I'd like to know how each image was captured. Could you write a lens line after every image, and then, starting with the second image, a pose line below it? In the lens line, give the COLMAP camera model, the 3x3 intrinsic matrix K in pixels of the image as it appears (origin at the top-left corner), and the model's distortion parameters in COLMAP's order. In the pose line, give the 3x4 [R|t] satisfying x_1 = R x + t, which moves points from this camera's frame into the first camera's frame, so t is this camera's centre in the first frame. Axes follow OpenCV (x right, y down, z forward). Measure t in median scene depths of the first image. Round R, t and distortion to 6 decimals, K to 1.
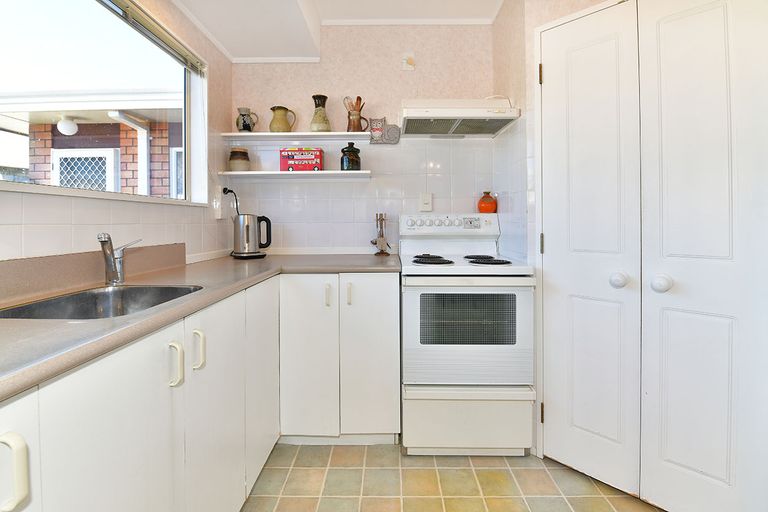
lens RADIAL K [[336.7, 0, 364.2], [0, 336.7, 227.6], [0, 0, 1]] dist [-0.017416, -0.000049]
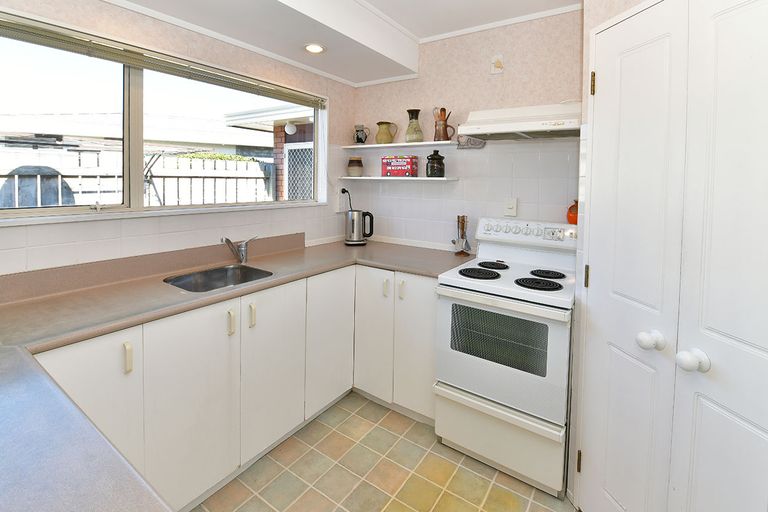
lens RADIAL K [[337.2, 0, 385.9], [0, 337.2, 193.1], [0, 0, 1]] dist [-0.012923, -0.000195]
pose [[0.844563, 0.038811, -0.534048, 0.419785], [-0.025080, 0.999142, 0.032949, -0.145154], [0.534868, -0.014434, 0.844812, -0.026373]]
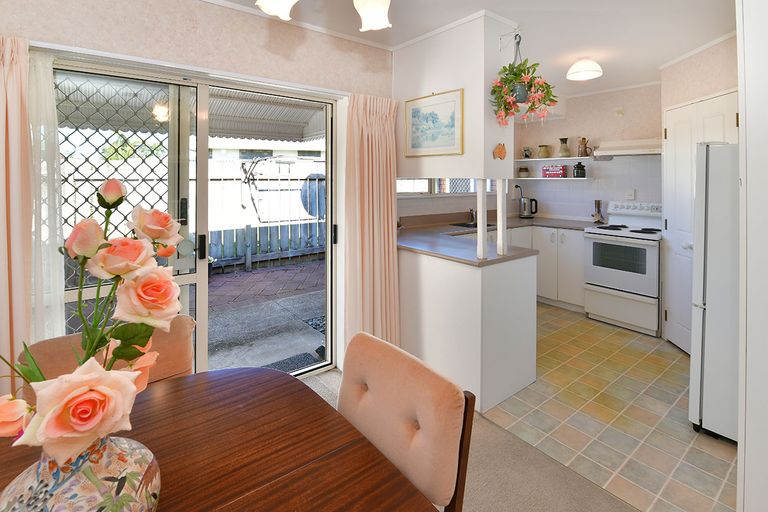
lens RADIAL K [[362.7, 0, 373.3], [0, 362.7, 179.7], [0, 0, 1]] dist [0.000150, -0.000293]
pose [[0.620365, 0.007909, -0.784273, 0.845052], [-0.010762, 0.999941, 0.001571, -0.144337], [0.784239, 0.007465, 0.620413, -1.181195]]
